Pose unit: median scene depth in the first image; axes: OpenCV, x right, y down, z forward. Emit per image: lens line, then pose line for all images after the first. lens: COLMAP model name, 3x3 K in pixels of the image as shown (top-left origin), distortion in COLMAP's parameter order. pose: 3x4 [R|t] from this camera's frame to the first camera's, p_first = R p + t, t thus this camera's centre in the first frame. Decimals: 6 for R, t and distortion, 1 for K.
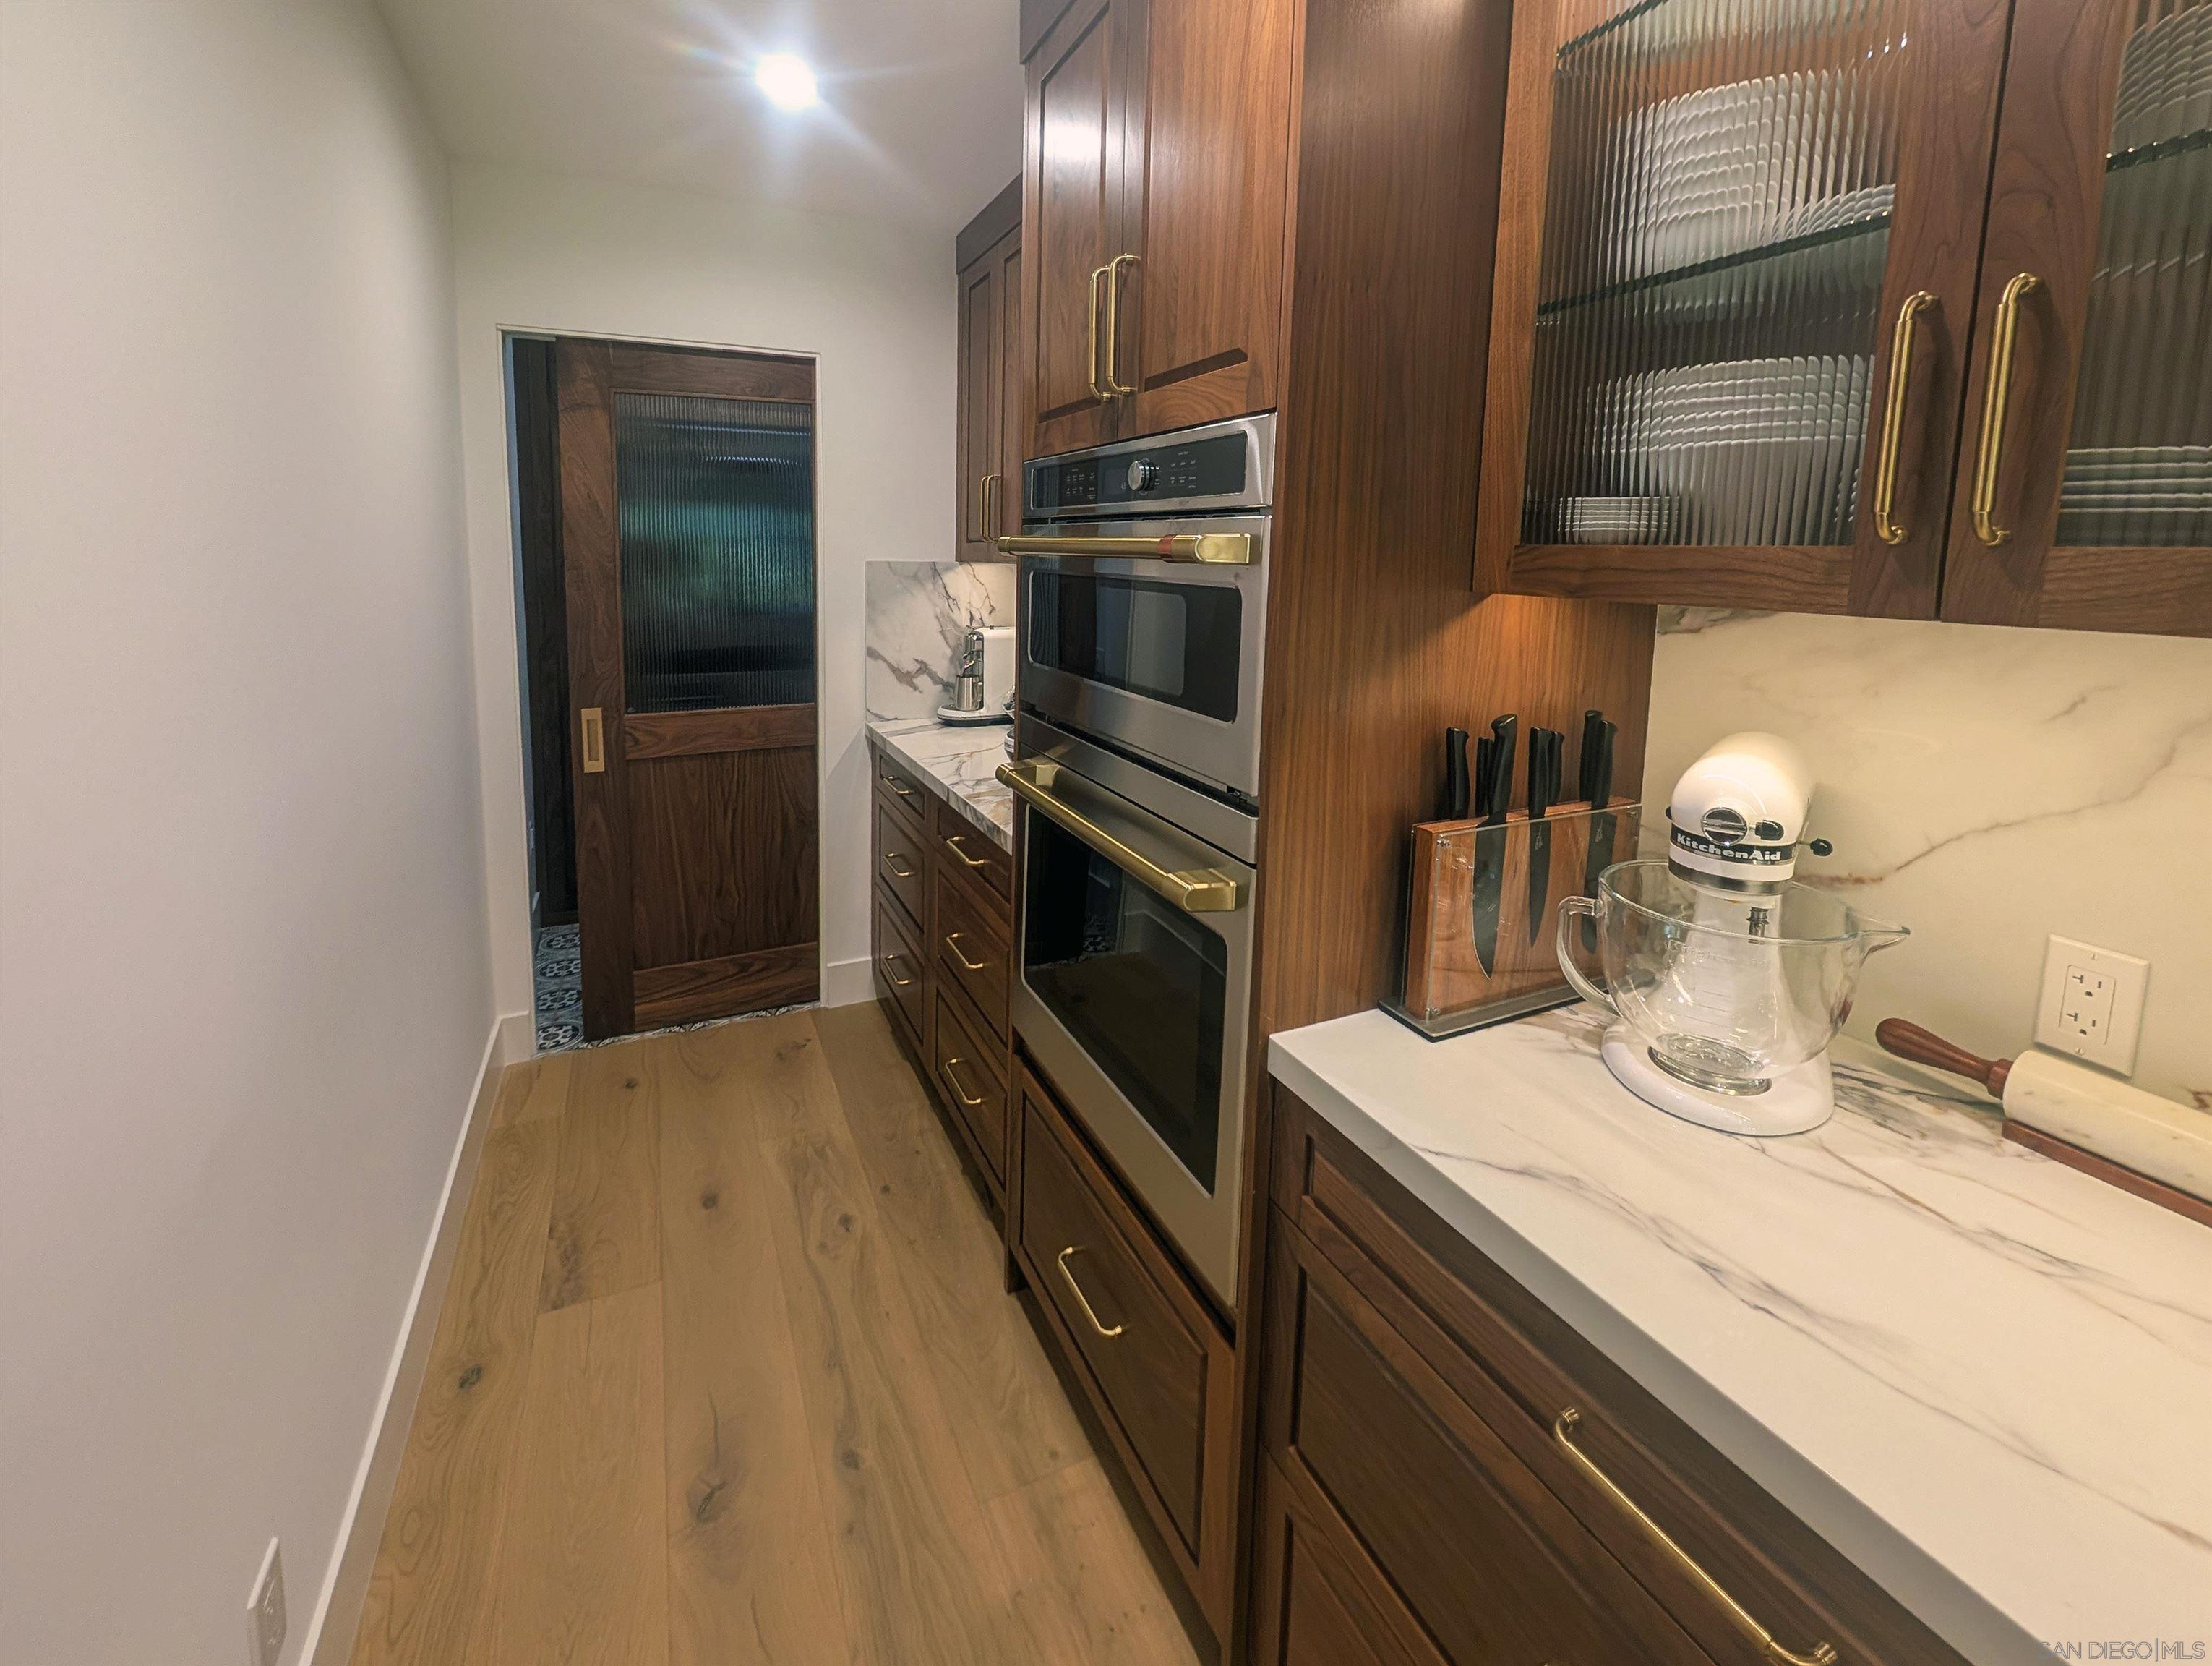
lens RADIAL K [[948.2, 0, 1092.4], [0, 948.2, 665.6], [0, 0, 1]] dist [-0.002283, -0.000183]
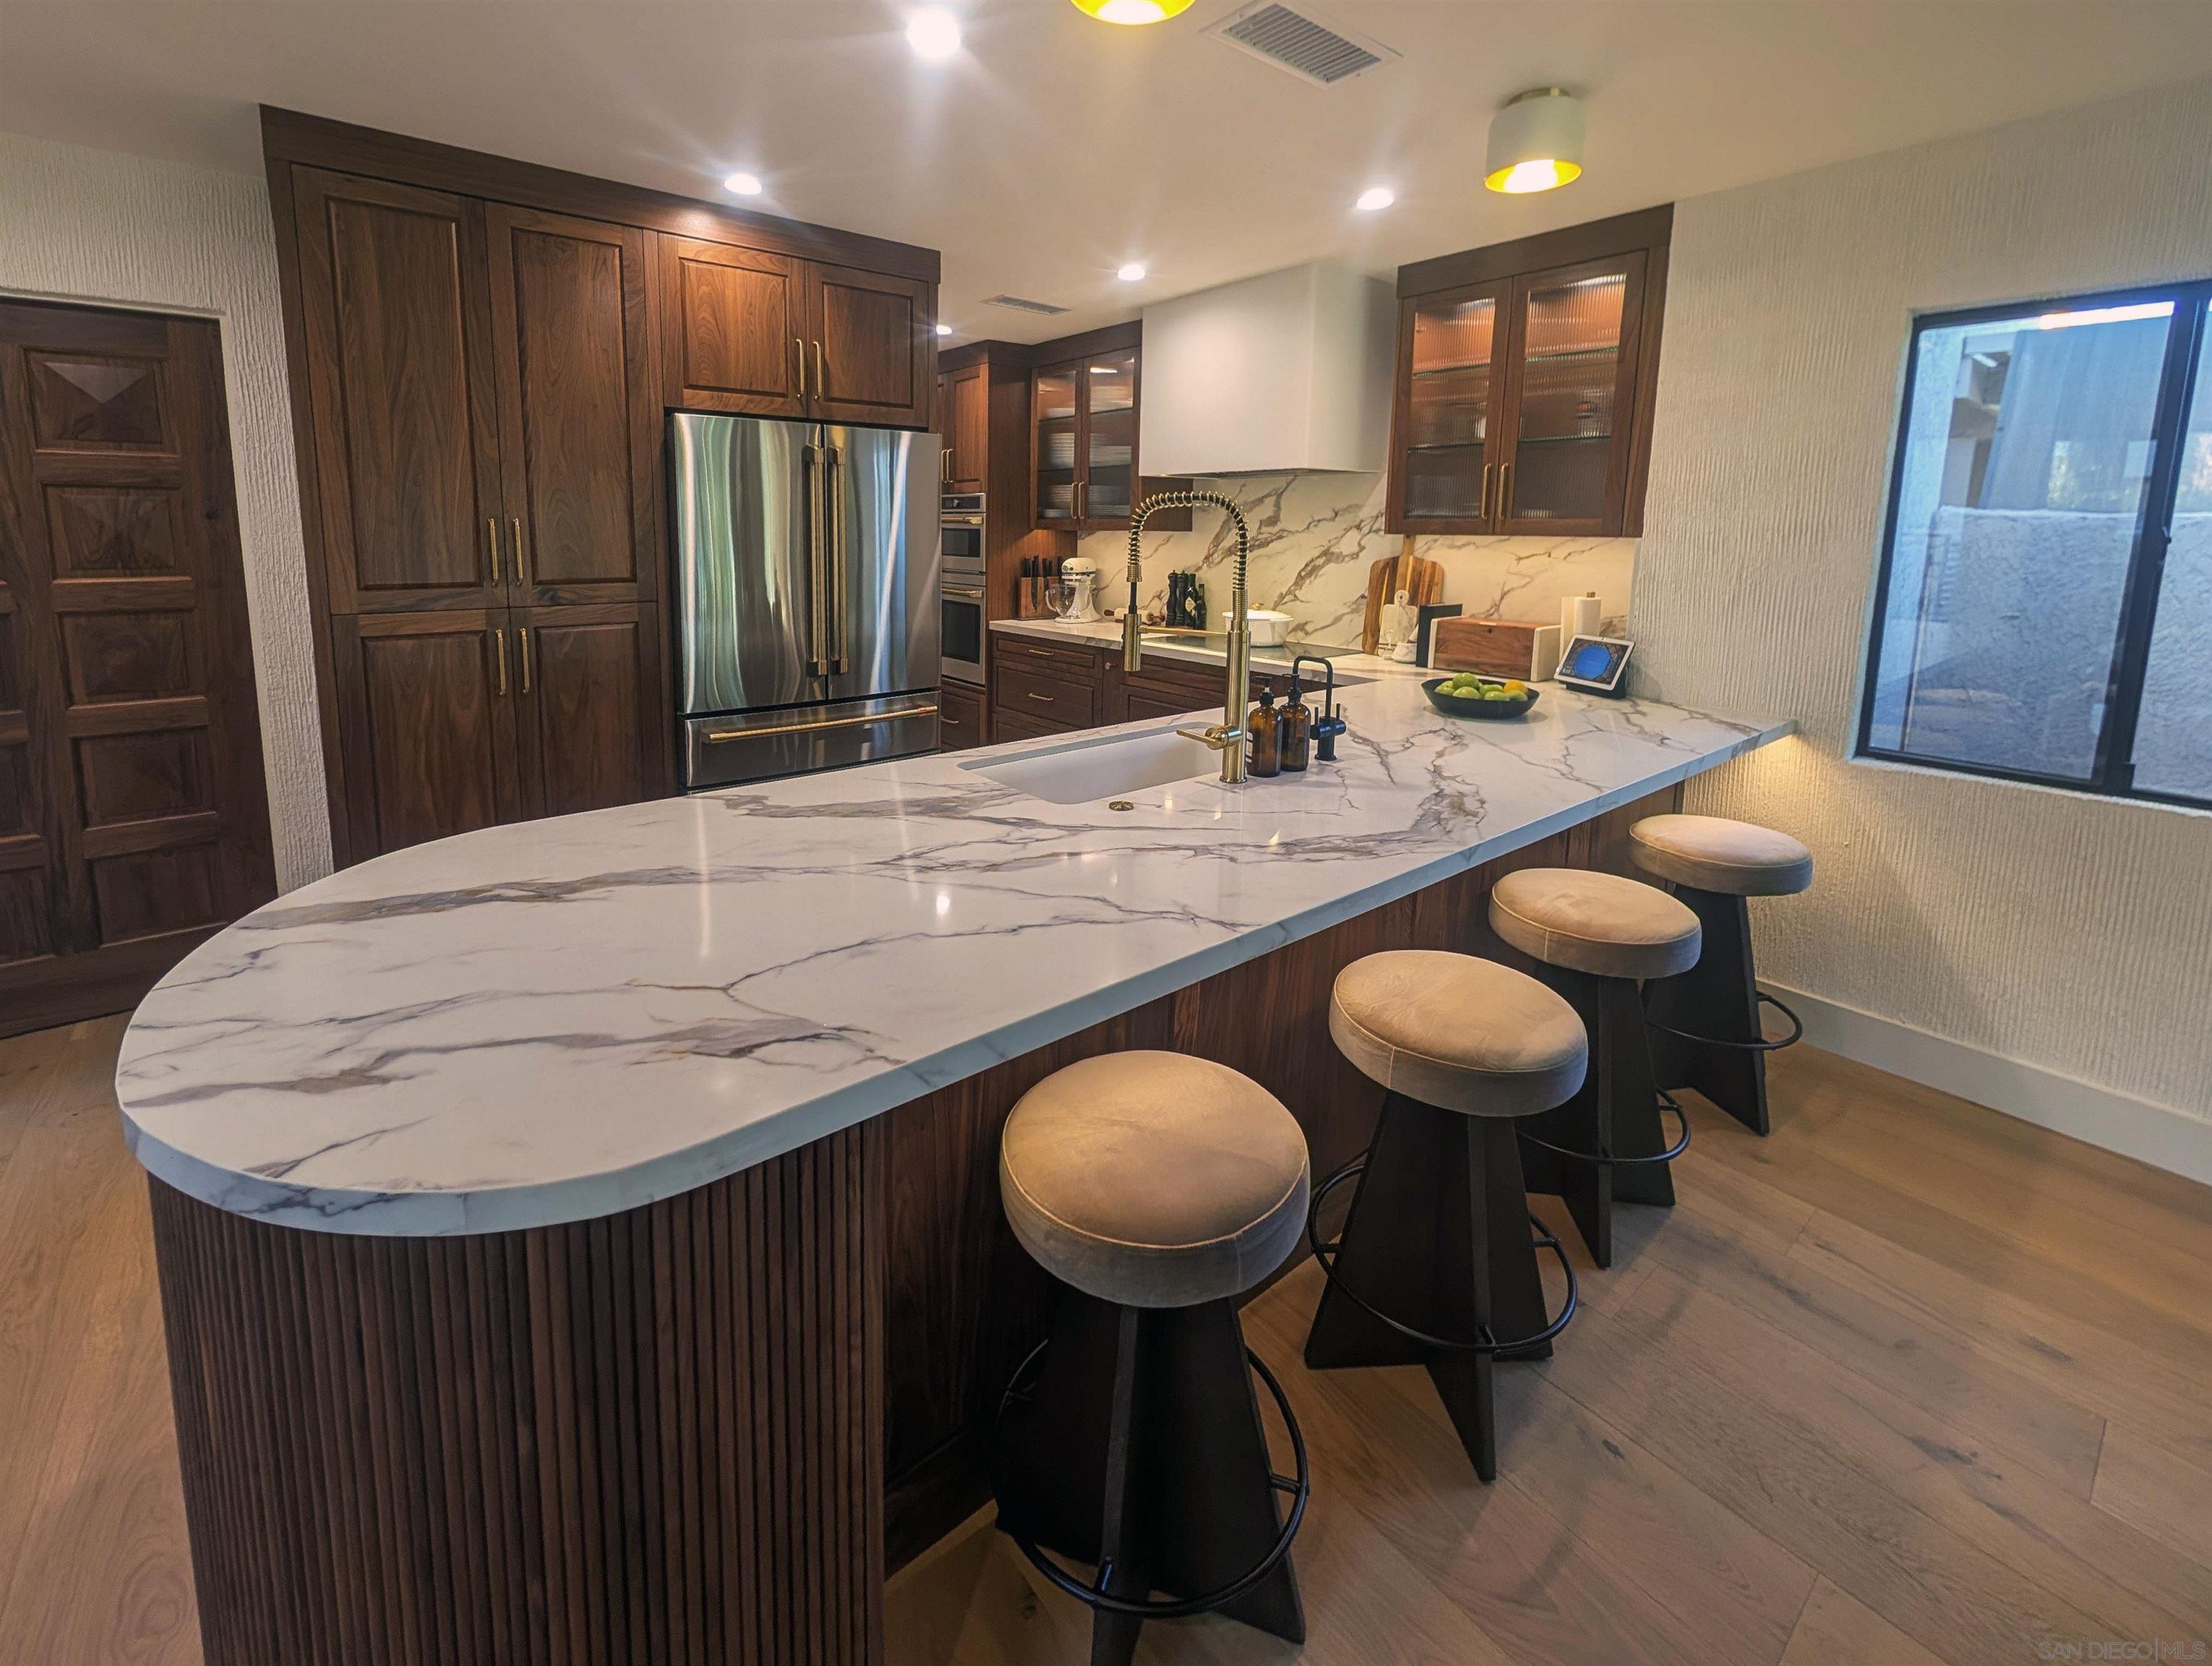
lens RADIAL K [[948.2, 0, 1092.4], [0, 948.2, 665.6], [0, 0, 1]] dist [-0.002283, -0.000183]
pose [[0.970056, -0.040088, 0.239552, -0.462974], [0.035097, 0.999070, 0.025067, 0.504504], [-0.240334, -0.015908, 0.970560, -3.769896]]
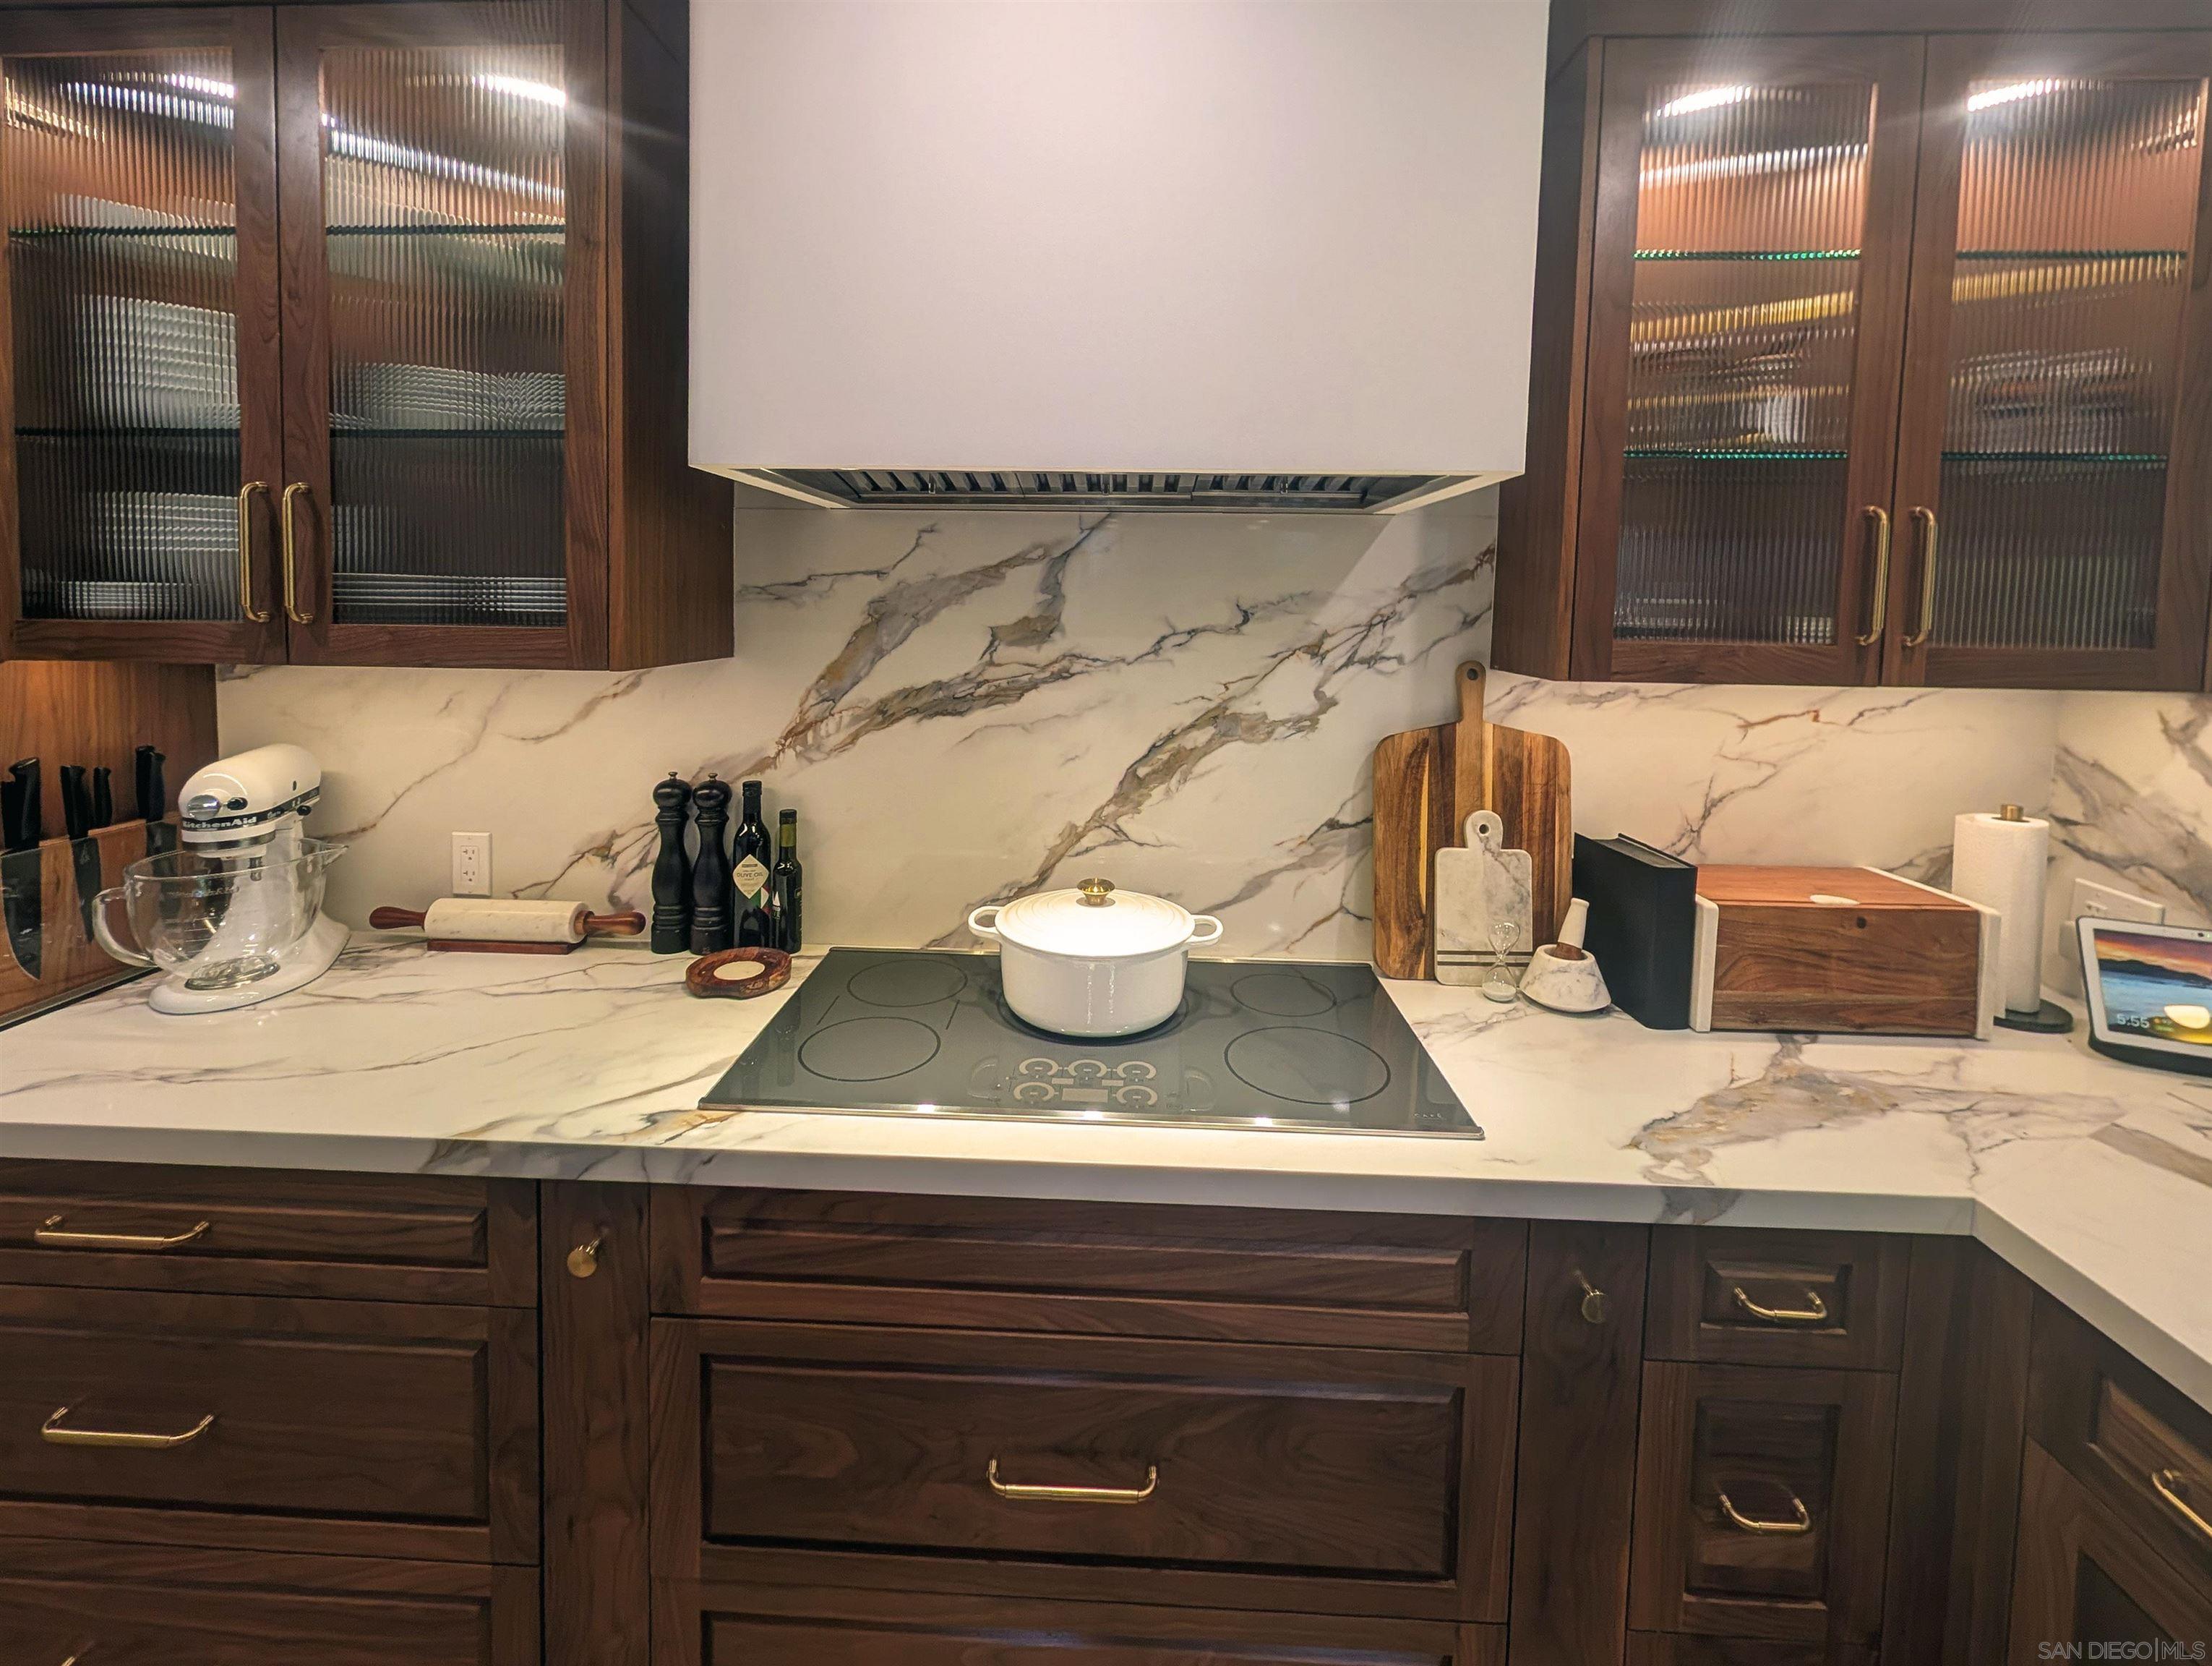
lens RADIAL K [[948.2, 0, 1092.4], [0, 948.2, 665.6], [0, 0, 1]] dist [-0.002283, -0.000183]
pose [[0.467583, -0.066393, 0.881452, 0.016498], [0.103929, 0.994388, 0.019768, 0.052225], [-0.877818, 0.082365, 0.471859, -0.797783]]
